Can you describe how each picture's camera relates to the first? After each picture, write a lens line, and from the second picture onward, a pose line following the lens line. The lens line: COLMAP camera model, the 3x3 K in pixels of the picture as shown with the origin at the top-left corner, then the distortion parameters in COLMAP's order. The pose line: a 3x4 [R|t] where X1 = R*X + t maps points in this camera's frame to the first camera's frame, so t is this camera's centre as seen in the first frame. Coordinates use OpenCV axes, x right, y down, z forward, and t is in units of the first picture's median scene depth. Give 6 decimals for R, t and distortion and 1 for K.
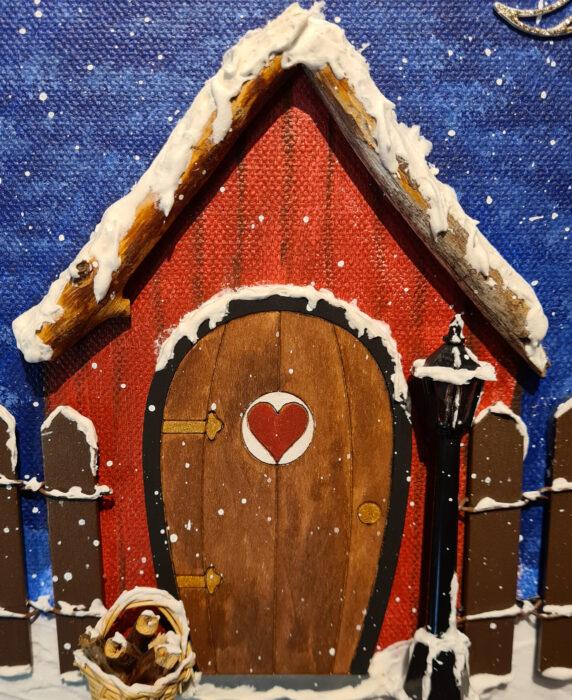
lens RADIAL K [[552.6, 0, 286.0], [0, 552.6, 350.0], [0, 0, 1]] dist [-0.007177, -0.002666]
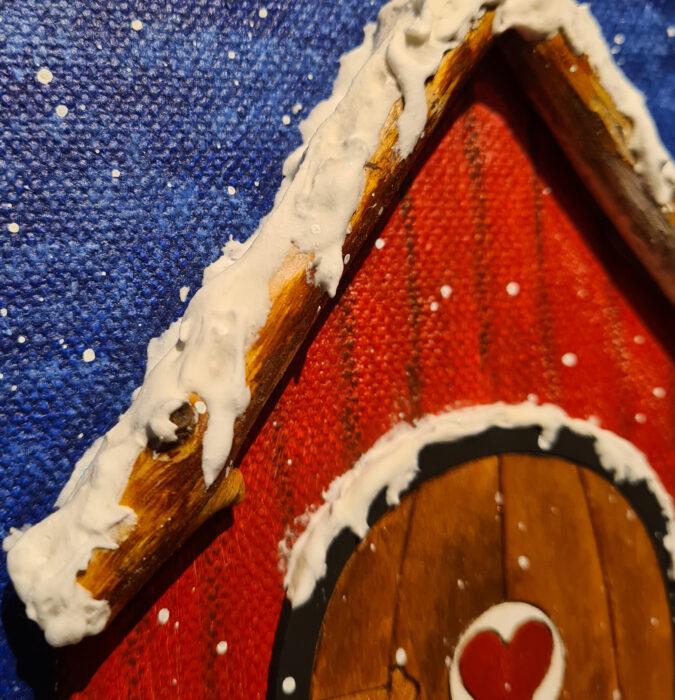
lens RADIAL K [[720.9, 0, 337.5], [0, 720.9, 350.0], [0, 0, 1]] dist [-0.054308, 0.021661]
pose [[0.967059, -0.079265, 0.241896, -0.333174], [0.115725, 0.983303, -0.140440, -0.092393], [-0.226725, 0.163807, 0.960085, 0.343300]]
